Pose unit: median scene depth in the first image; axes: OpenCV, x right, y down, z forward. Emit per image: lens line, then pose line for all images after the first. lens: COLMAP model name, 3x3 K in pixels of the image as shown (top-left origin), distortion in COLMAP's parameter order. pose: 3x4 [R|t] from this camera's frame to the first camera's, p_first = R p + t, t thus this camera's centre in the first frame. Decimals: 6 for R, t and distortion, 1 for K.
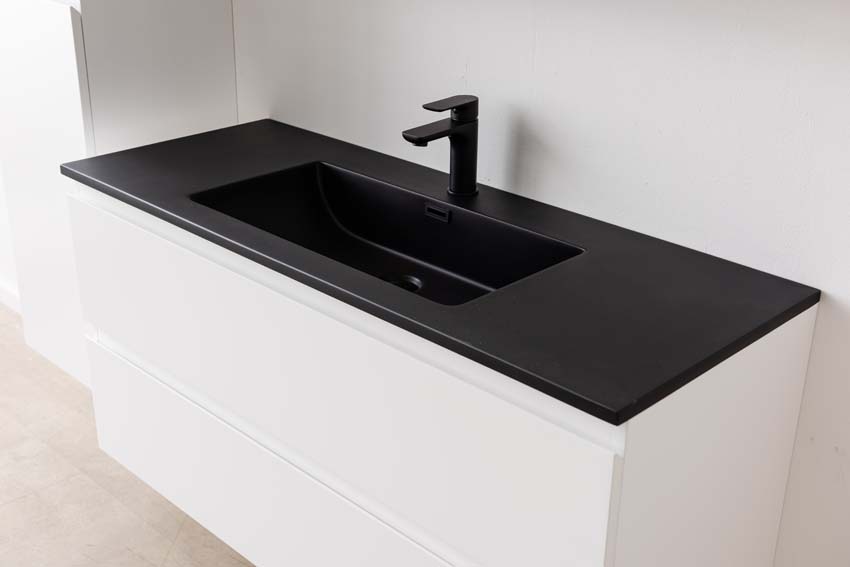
lens RADIAL K [[1048.7, 0, 421.2], [0, 1048.7, 281.9], [0, 0, 1]] dist [0.011548, 0.000000]
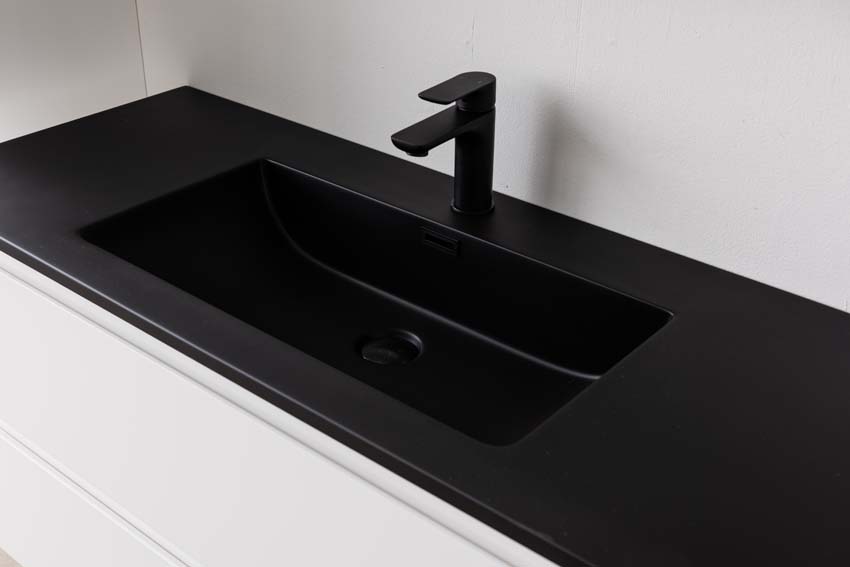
lens RADIAL K [[1048.7, 0, 428.2], [0, 1048.7, 285.9], [0, 0, 1]] dist [0.011548, 0.000000]
pose [[0.996377, -0.043318, 0.073187, -0.045134], [0.035589, 0.993963, 0.103786, -0.109311], [-0.077241, -0.100806, 0.991903, 0.296488]]
